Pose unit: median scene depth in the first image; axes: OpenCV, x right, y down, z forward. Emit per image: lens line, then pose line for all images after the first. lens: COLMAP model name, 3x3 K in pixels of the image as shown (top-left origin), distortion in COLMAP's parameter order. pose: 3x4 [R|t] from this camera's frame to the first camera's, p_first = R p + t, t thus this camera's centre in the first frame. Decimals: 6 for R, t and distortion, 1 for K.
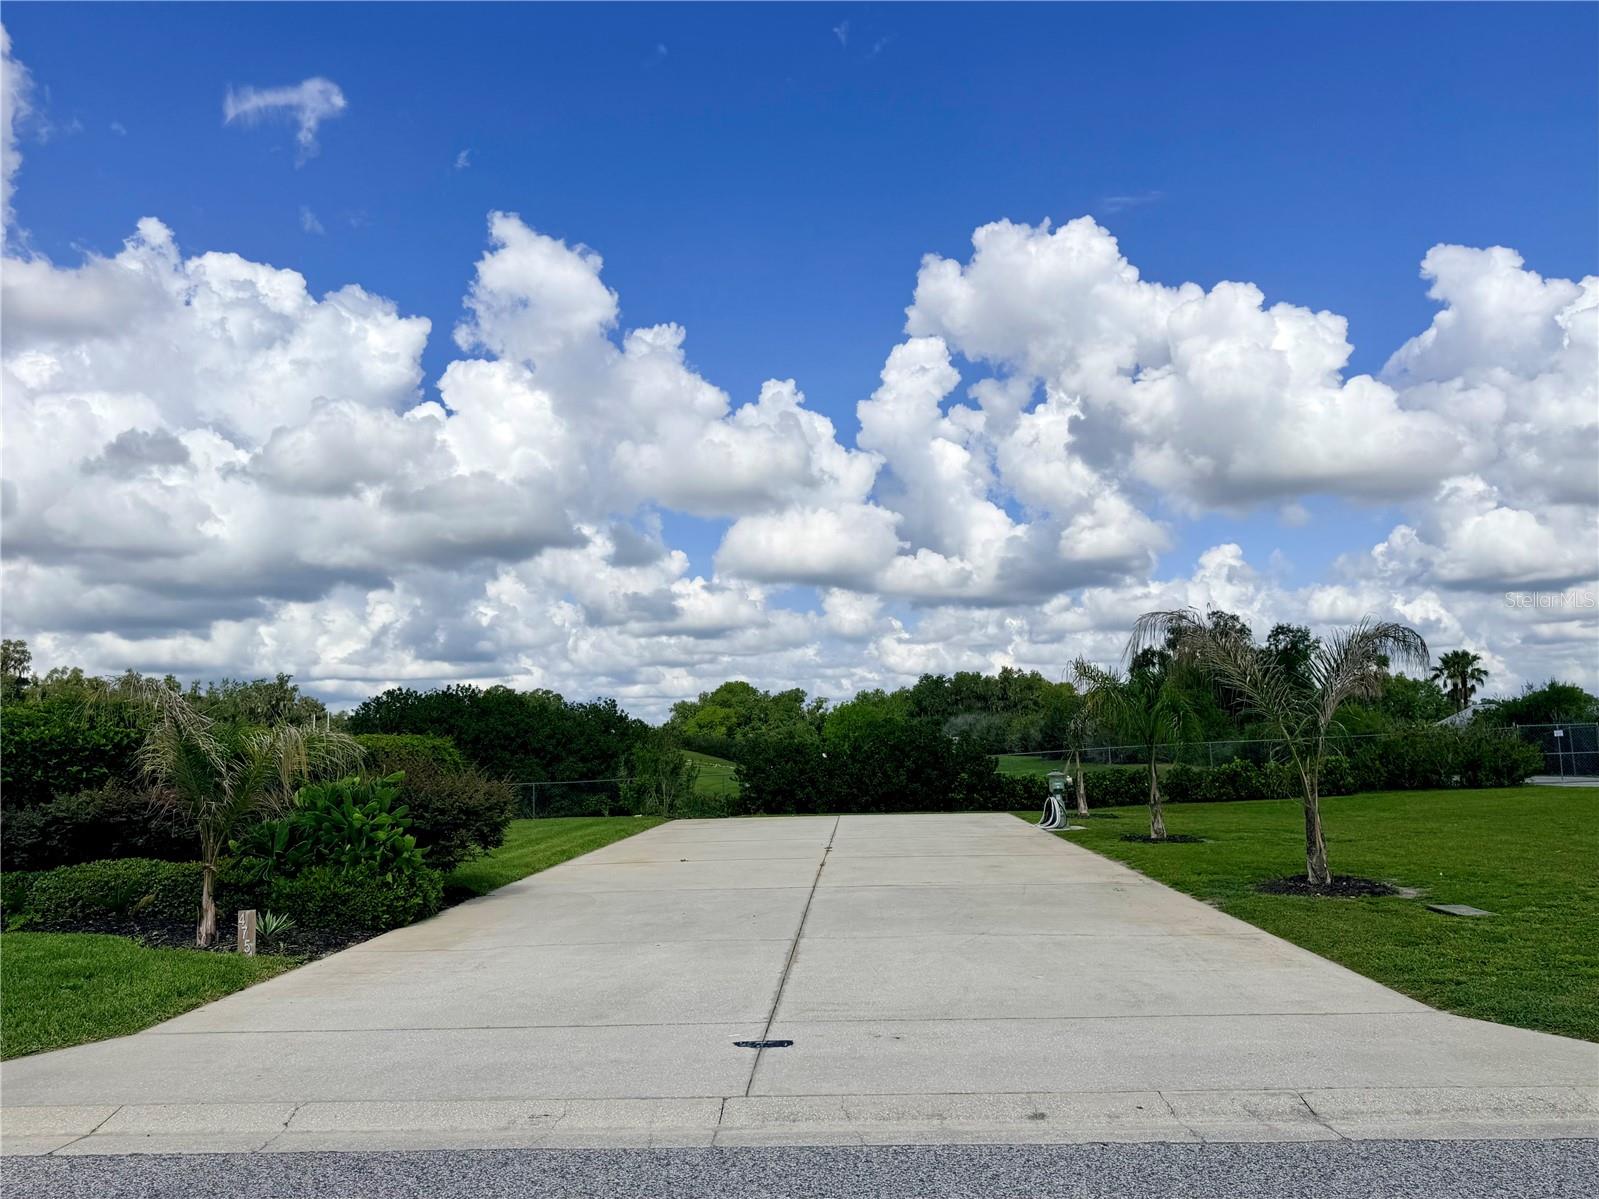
lens RADIAL K [[1211.8, 0, 804.8], [0, 1211.8, 615.2], [0, 0, 1]] dist [0.051255, -0.051983]
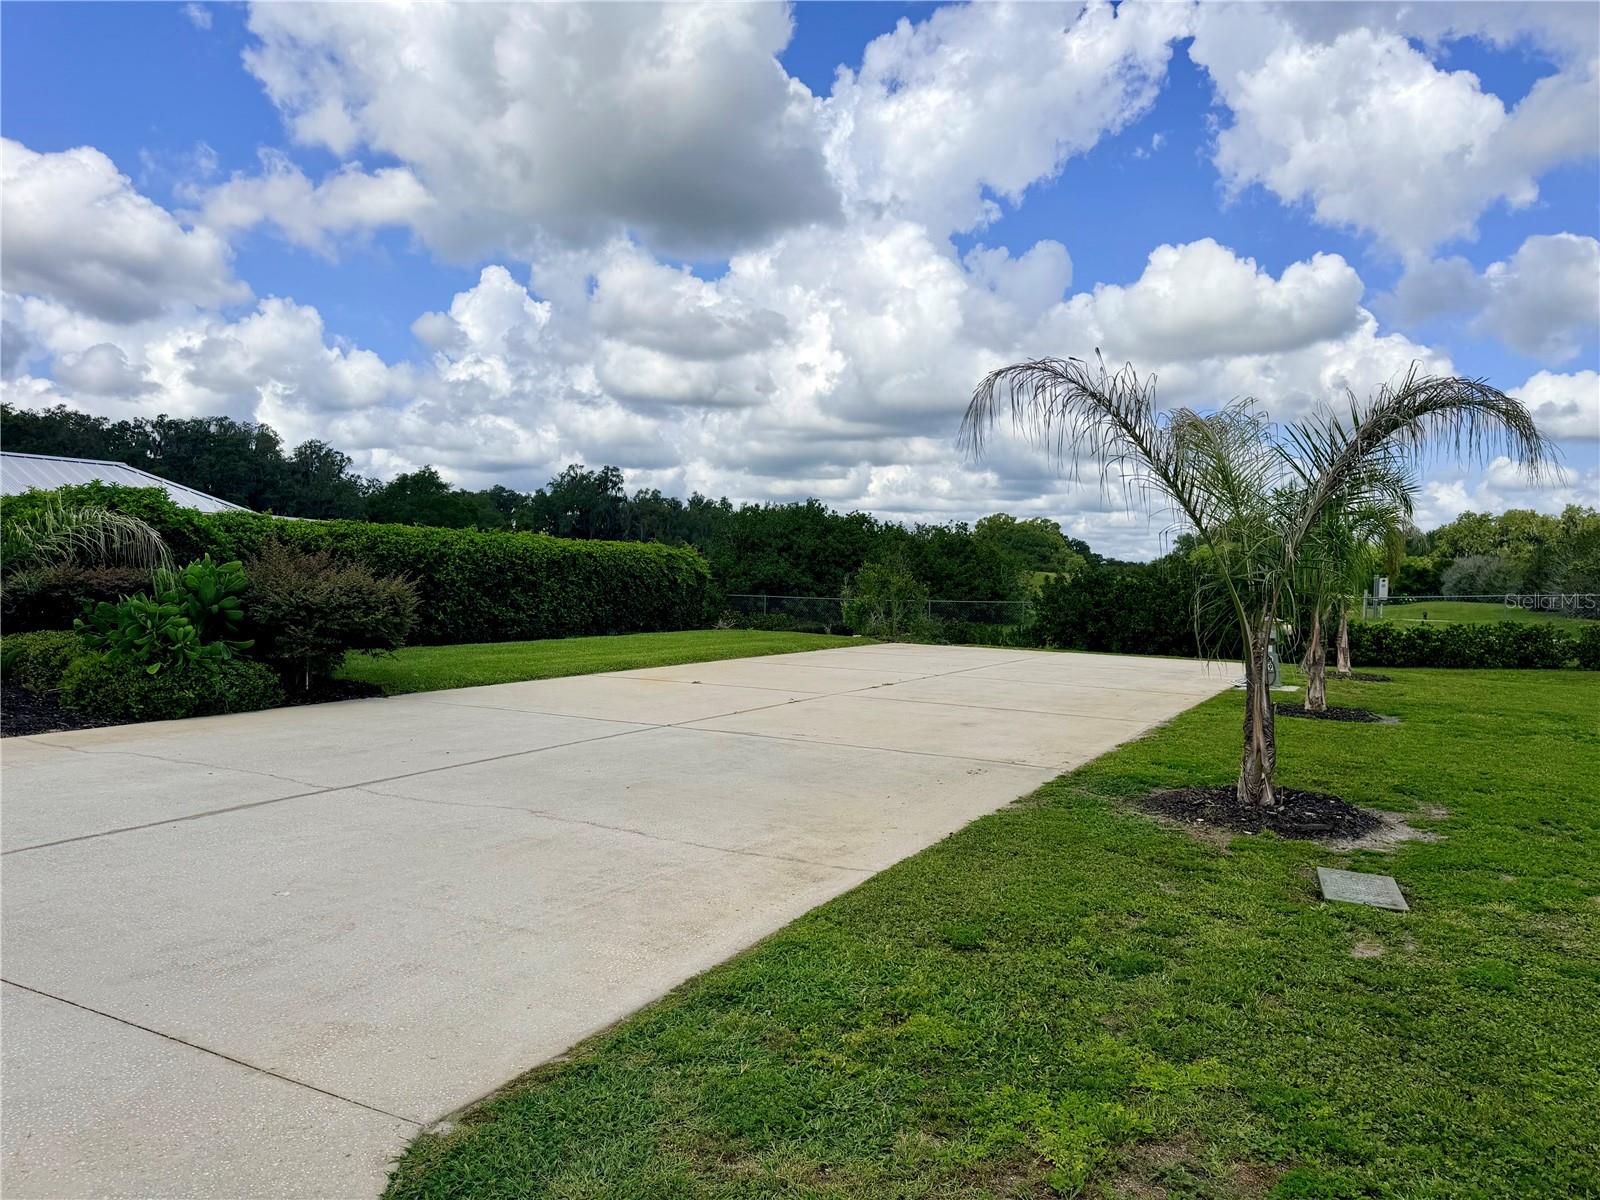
lens RADIAL K [[1126.8, 0, 791.3], [0, 1126.8, 643.2], [0, 0, 1]] dist [0.060060, -0.062908]
pose [[0.897403, 0.074513, -0.434874, 0.465458], [0.000080, 0.985609, 0.169043, 0.041318], [0.441212, -0.151734, 0.884482, 0.402423]]
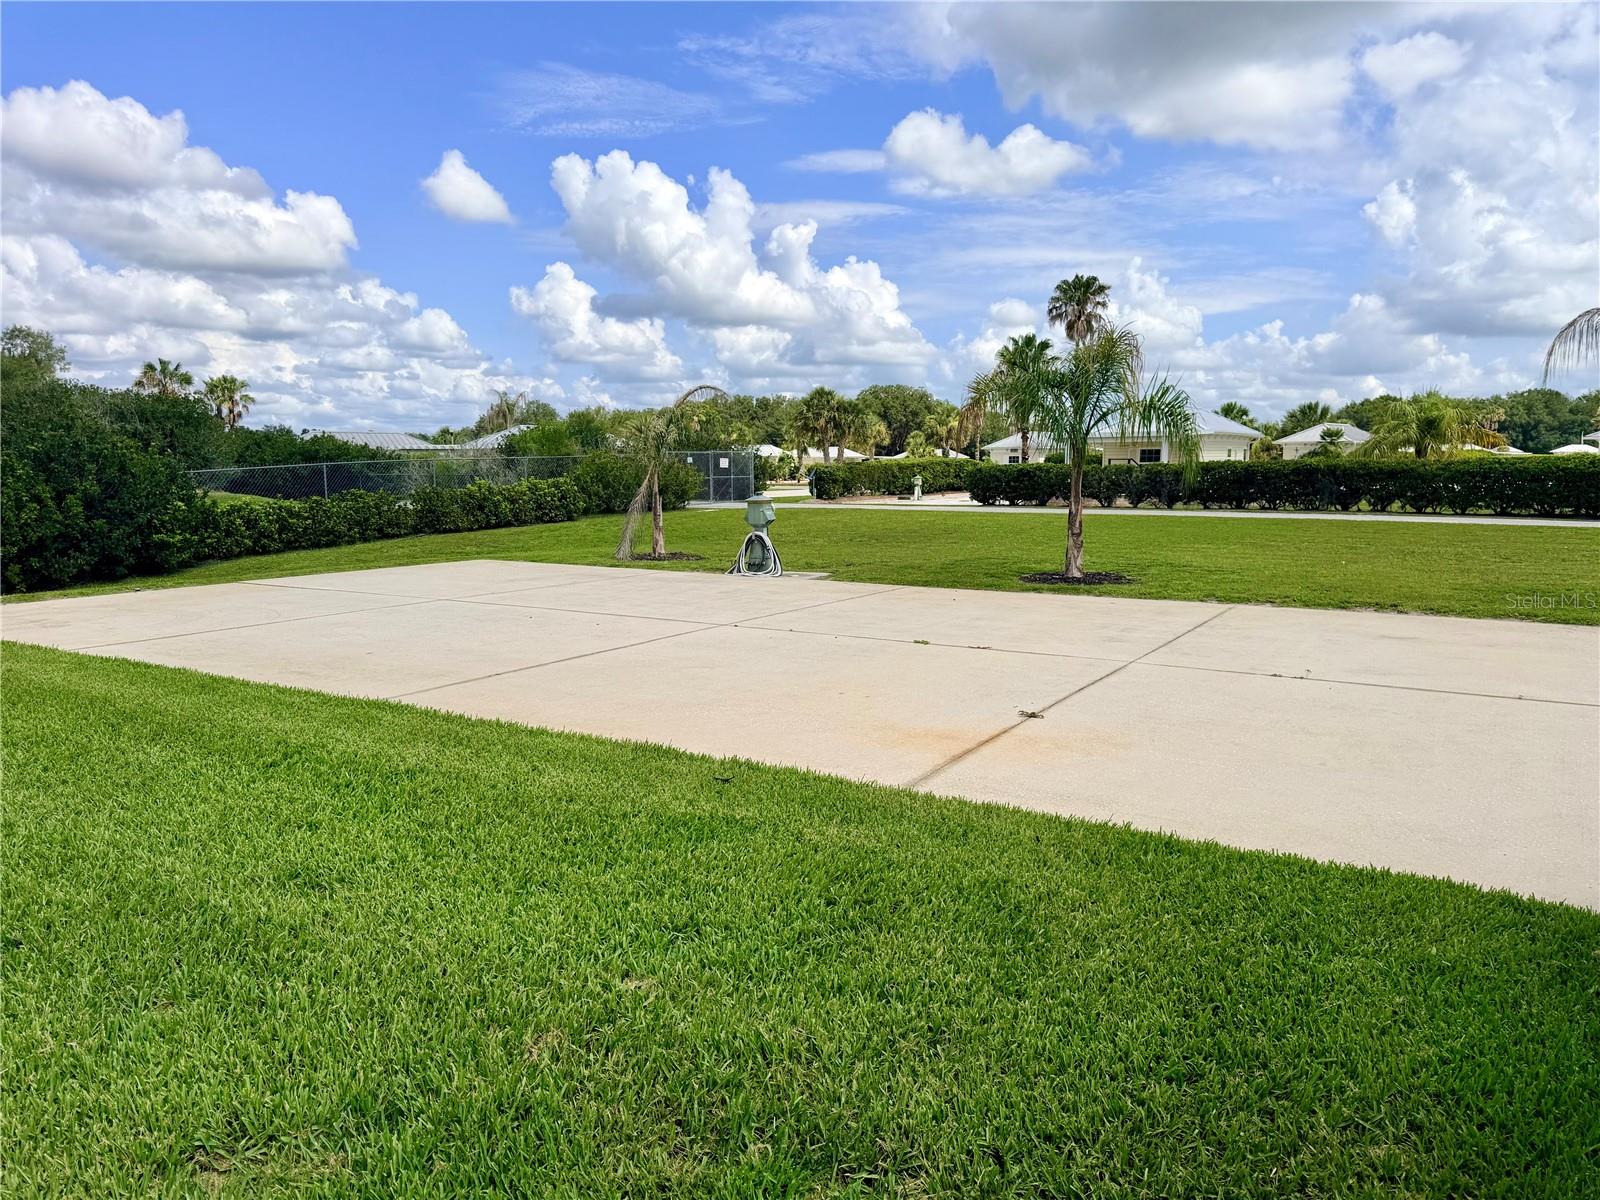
lens RADIAL K [[1126.8, 0, 791.6], [0, 1126.8, 597.3], [0, 0, 1]] dist [0.060060, -0.062908]
pose [[0.477747, -0.083621, 0.874509, -0.628316], [-0.103522, 0.983165, 0.150565, 0.169674], [-0.872377, -0.162463, 0.461047, 1.304345]]
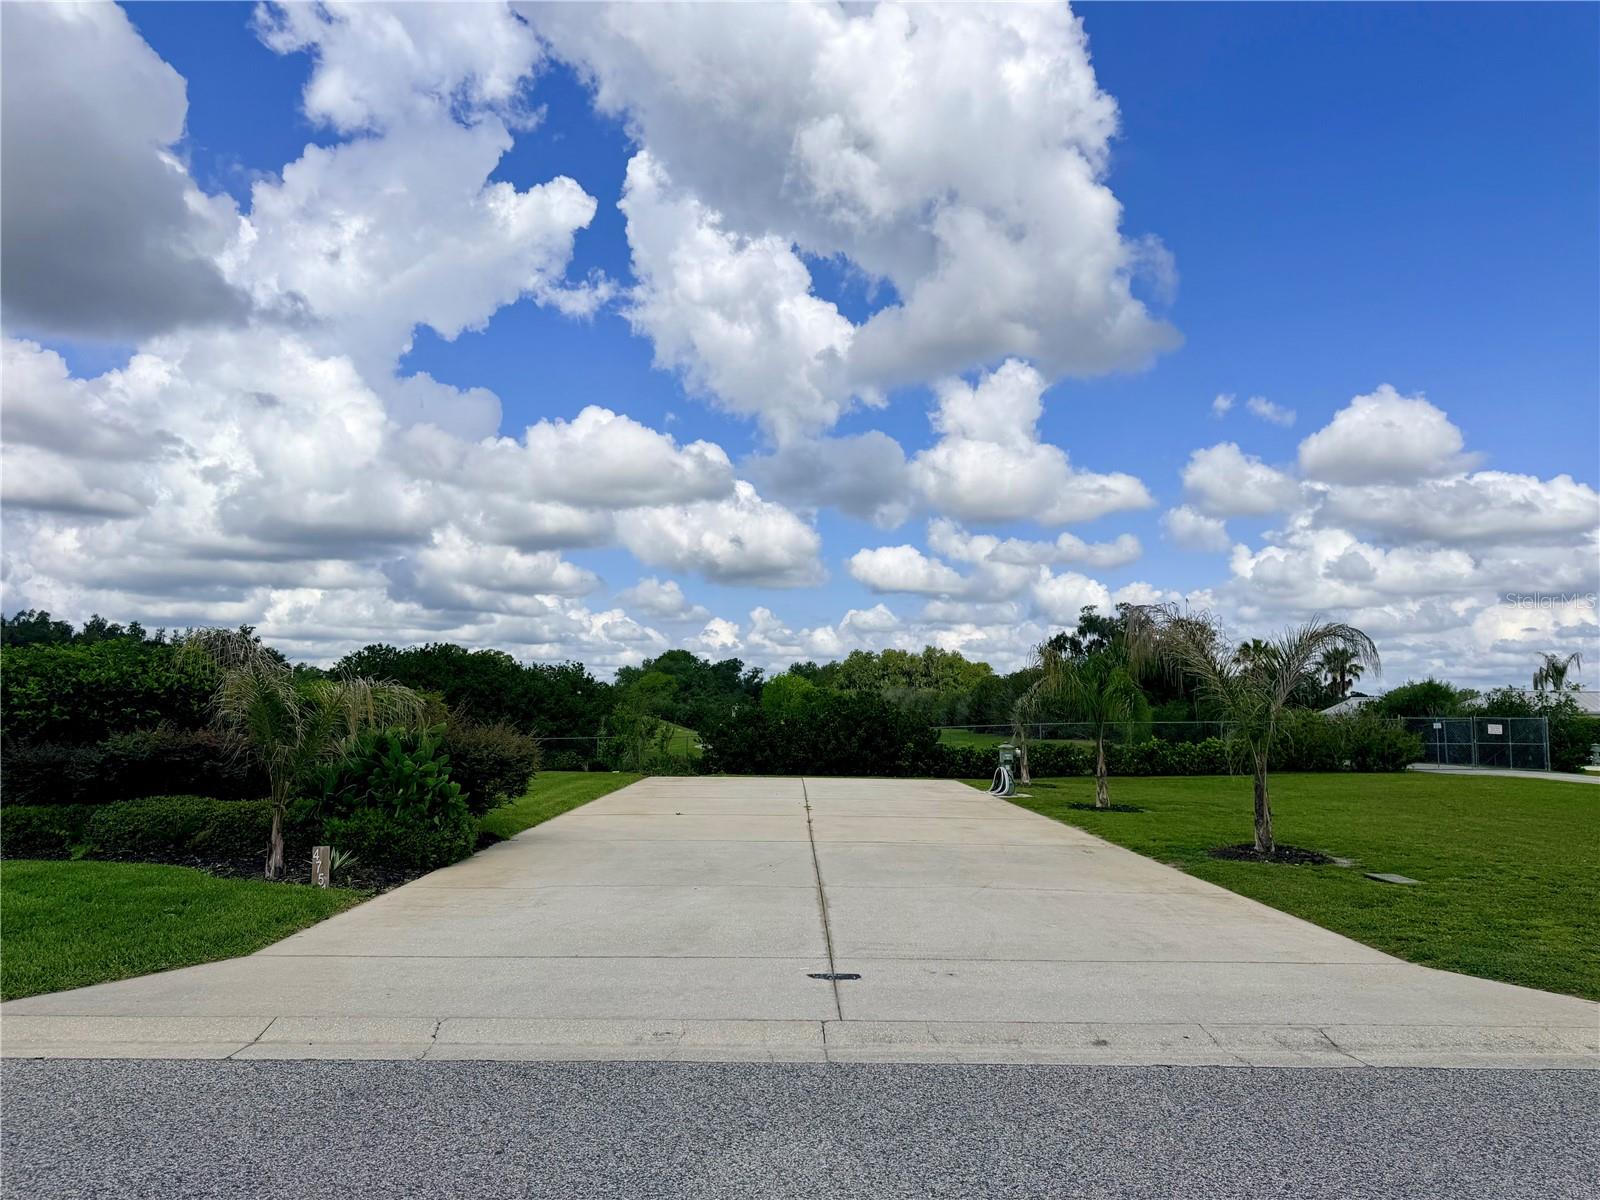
lens RADIAL K [[1126.8, 0, 804.5], [0, 1126.8, 610.3], [0, 0, 1]] dist [0.060060, -0.062908]
pose [[0.997580, 0.041346, 0.055890, -0.072708], [-0.042251, 0.998993, 0.015123, -0.001376], [-0.055209, -0.017447, 0.998322, -0.022672]]
